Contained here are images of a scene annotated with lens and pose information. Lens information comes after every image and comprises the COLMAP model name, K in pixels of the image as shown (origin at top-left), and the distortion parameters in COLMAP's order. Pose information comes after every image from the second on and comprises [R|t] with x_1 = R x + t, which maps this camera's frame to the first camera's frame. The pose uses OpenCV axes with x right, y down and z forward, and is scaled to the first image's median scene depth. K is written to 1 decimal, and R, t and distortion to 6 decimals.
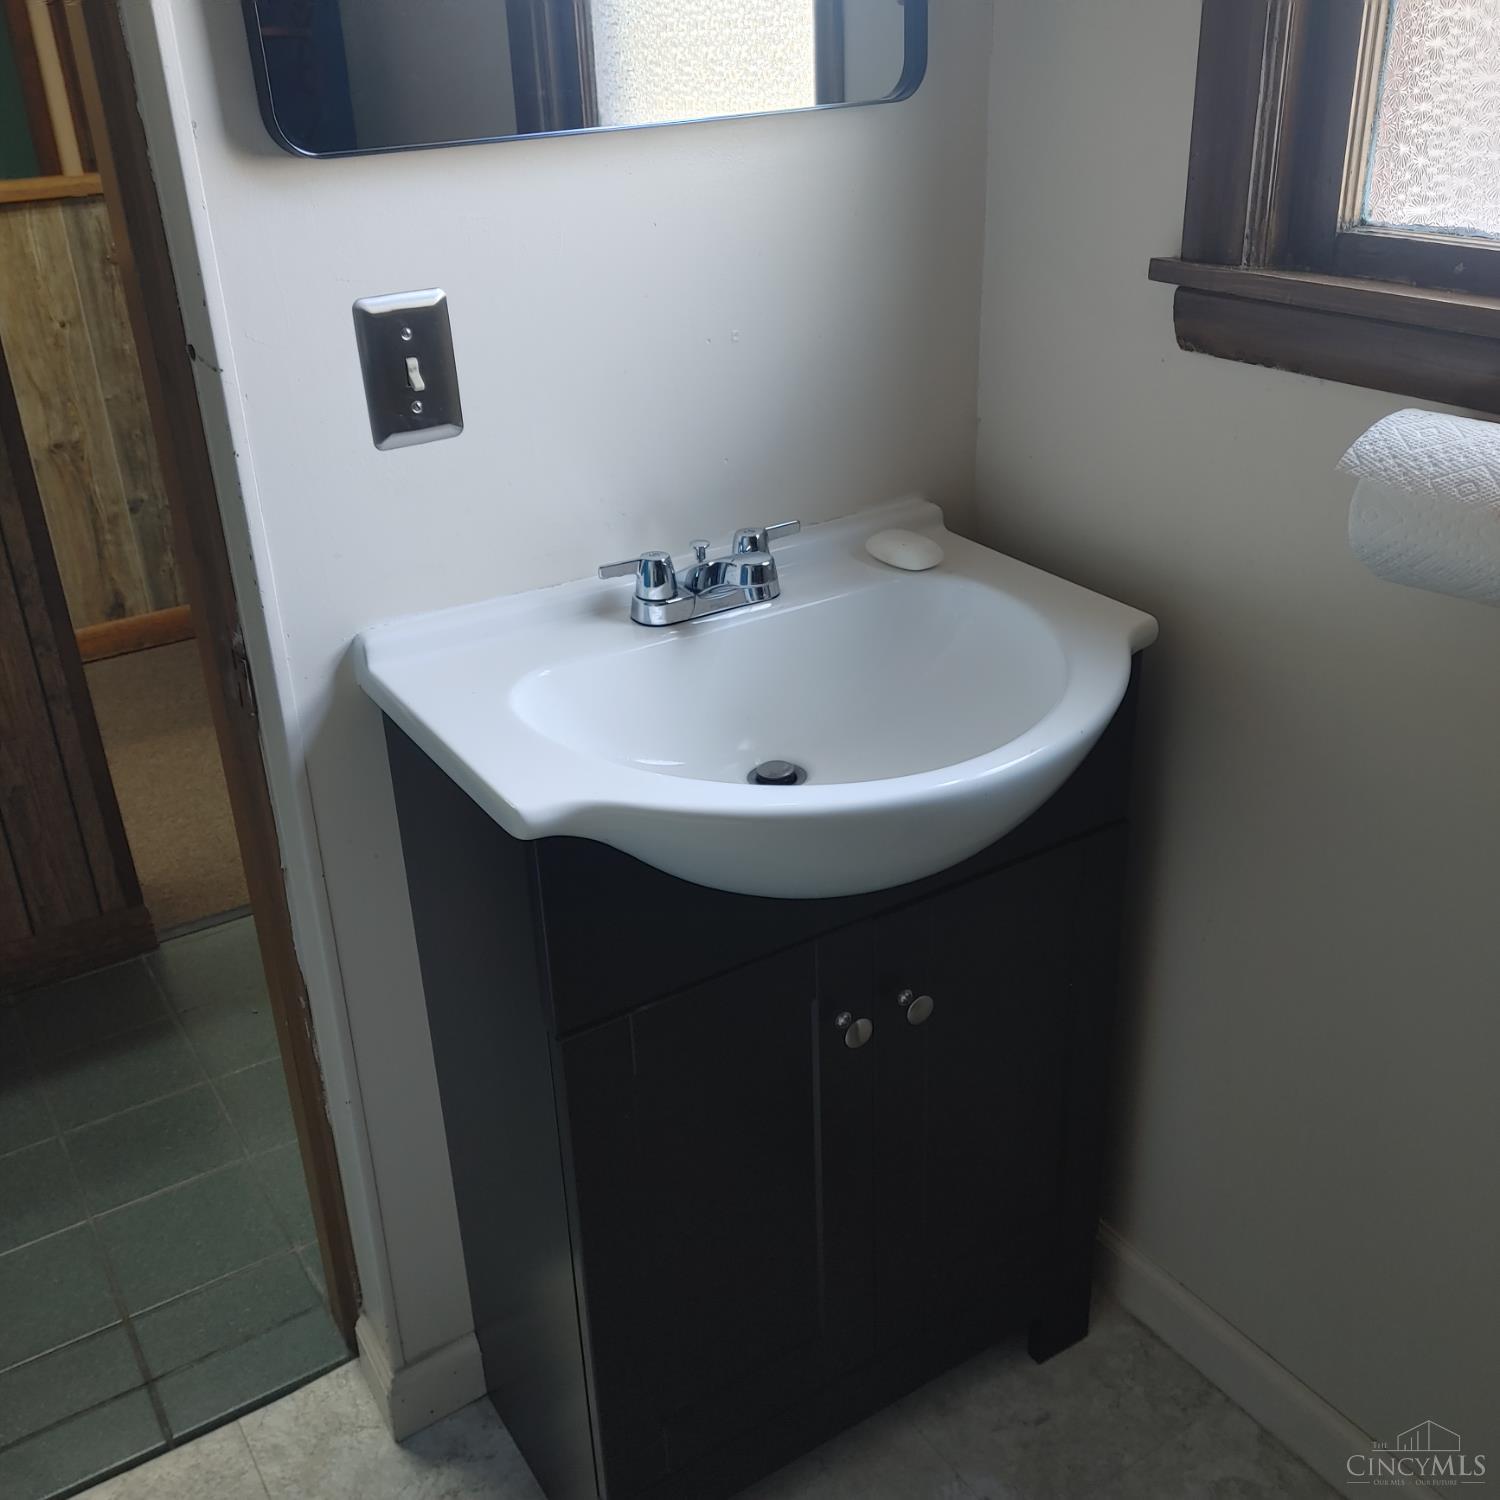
lens RADIAL K [[1543.1, 0, 759.0], [0, 1543.1, 736.2], [0, 0, 1]] dist [0.041995, 0.000000]
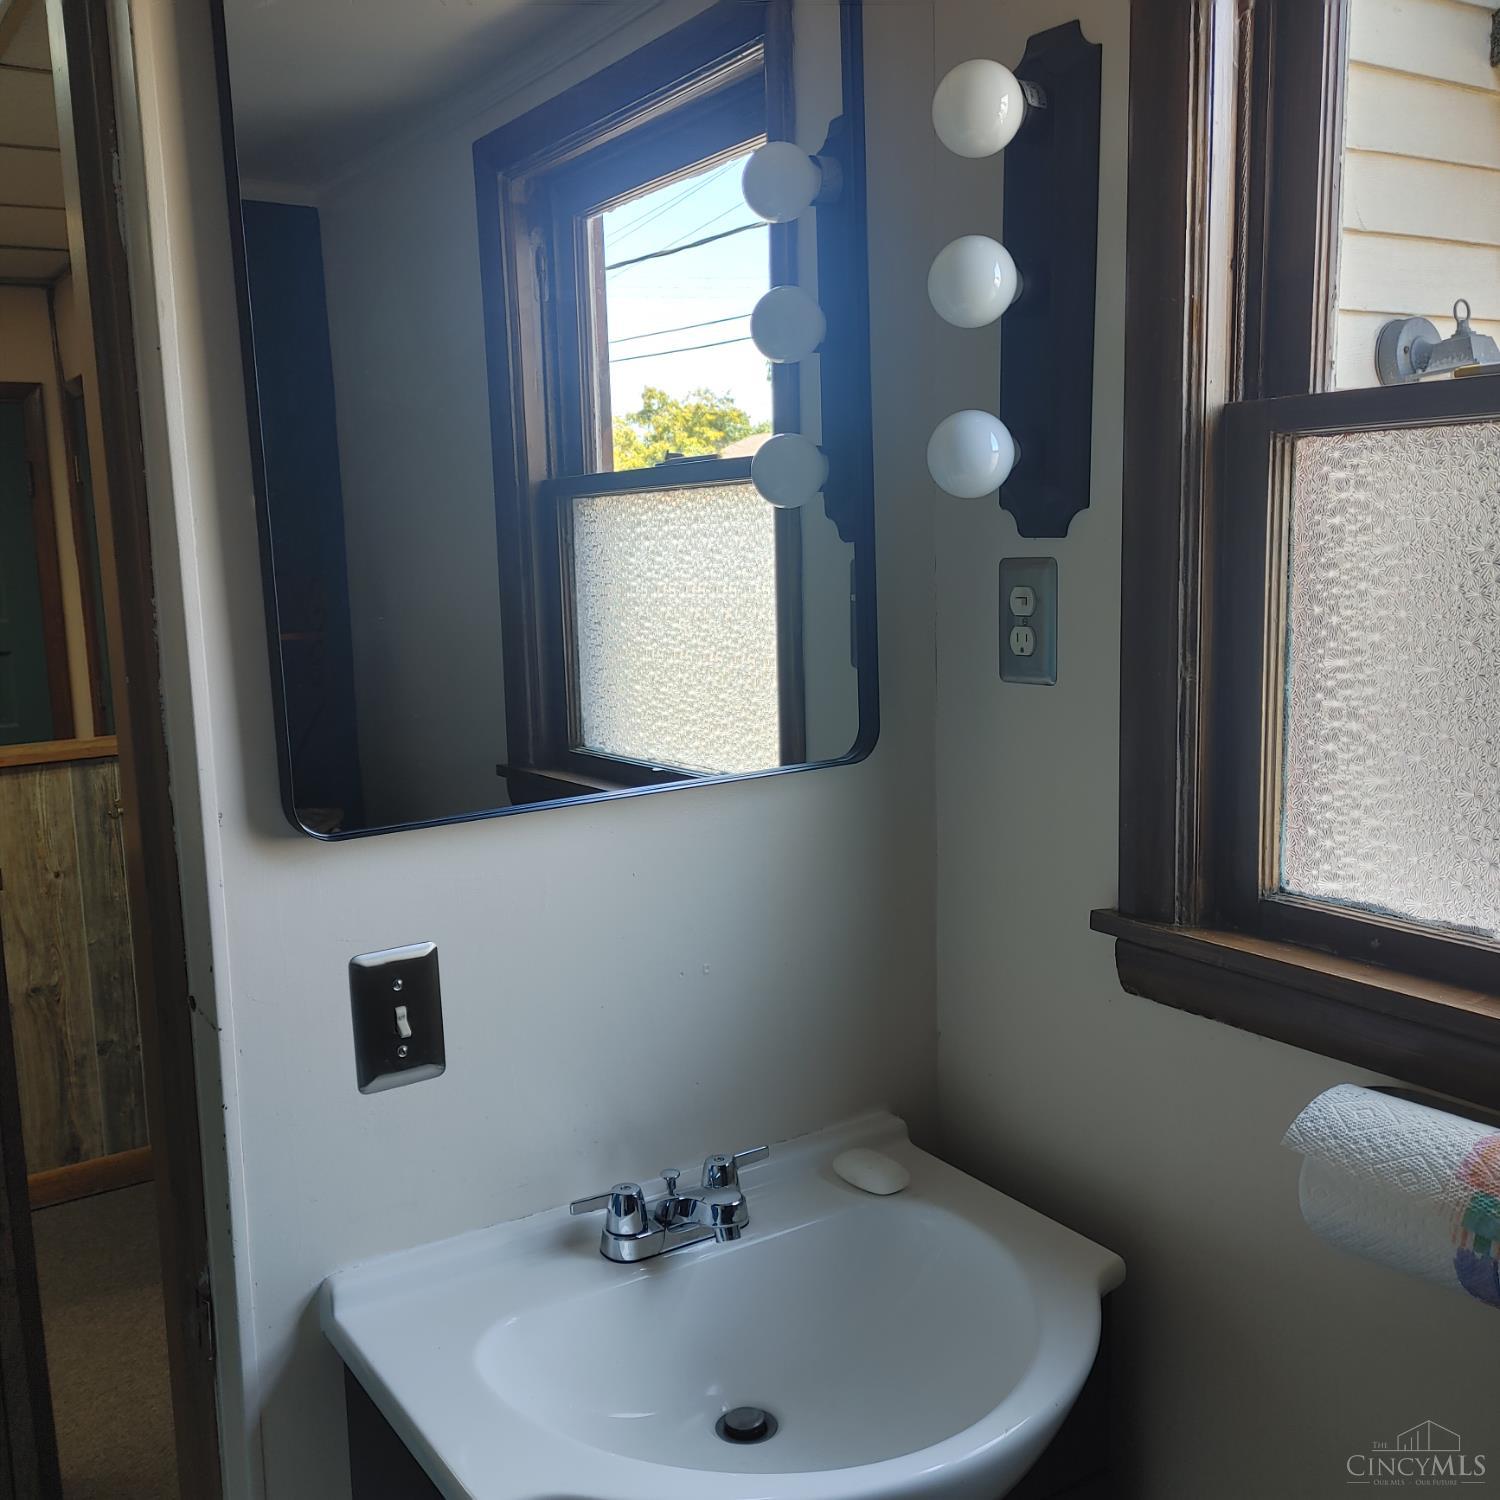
lens RADIAL K [[1543.1, 0, 744.3], [0, 1543.1, 758.6], [0, 0, 1]] dist [0.041995, 0.000000]
pose [[0.999876, 0.005163, 0.014886, -0.006249], [-0.000817, 0.960507, -0.278254, -0.106100], [-0.015735, 0.278207, 0.960392, -0.059692]]
